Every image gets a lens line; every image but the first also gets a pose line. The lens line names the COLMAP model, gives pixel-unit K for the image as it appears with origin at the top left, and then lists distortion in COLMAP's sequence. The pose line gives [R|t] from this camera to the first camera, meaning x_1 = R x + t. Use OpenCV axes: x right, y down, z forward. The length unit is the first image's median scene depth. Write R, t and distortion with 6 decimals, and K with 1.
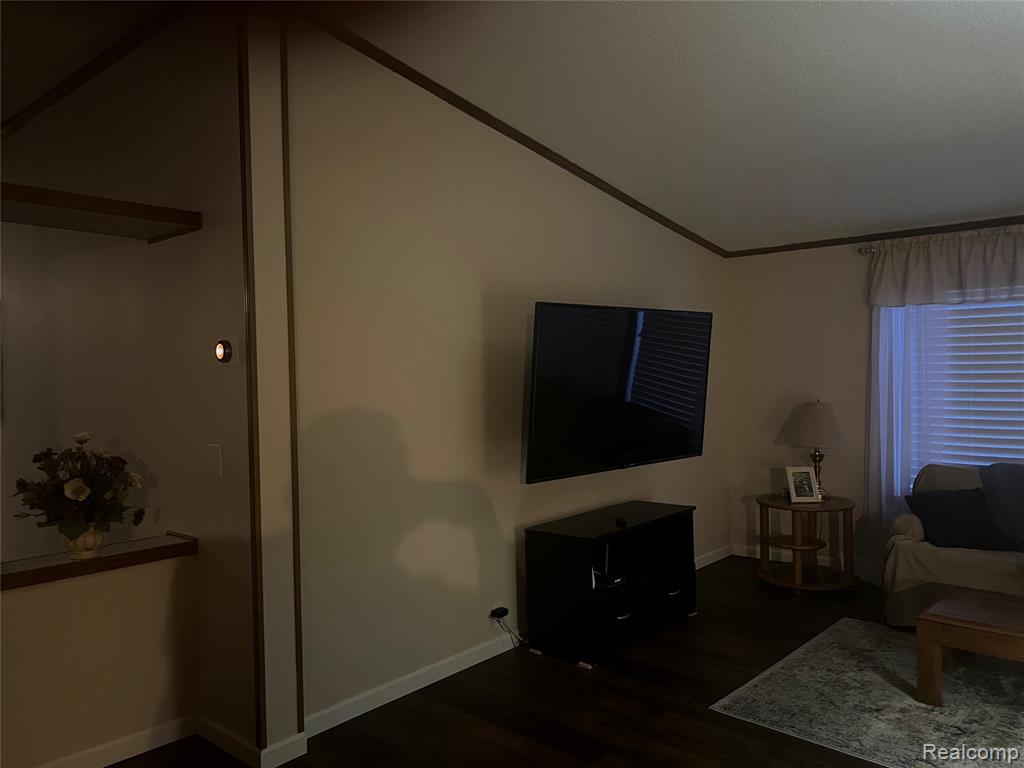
lens RADIAL K [[763.3, 0, 514.3], [0, 763.3, 389.7], [0, 0, 1]] dist [0.062639, -0.072383]
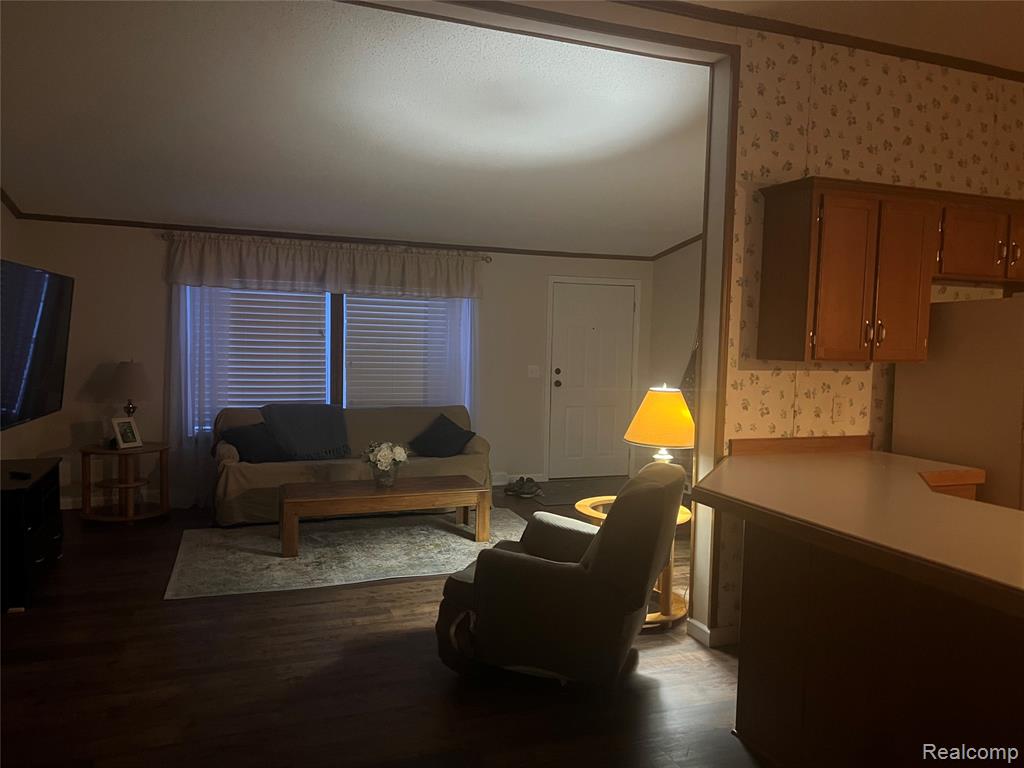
lens RADIAL K [[763.3, 0, 535.0], [0, 763.3, 387.3], [0, 0, 1]] dist [0.062639, -0.072383]
pose [[0.451155, -0.026798, 0.892043, -0.411603], [-0.010207, 0.999329, 0.035183, 0.008498], [-0.892387, -0.024978, 0.450579, -0.075918]]
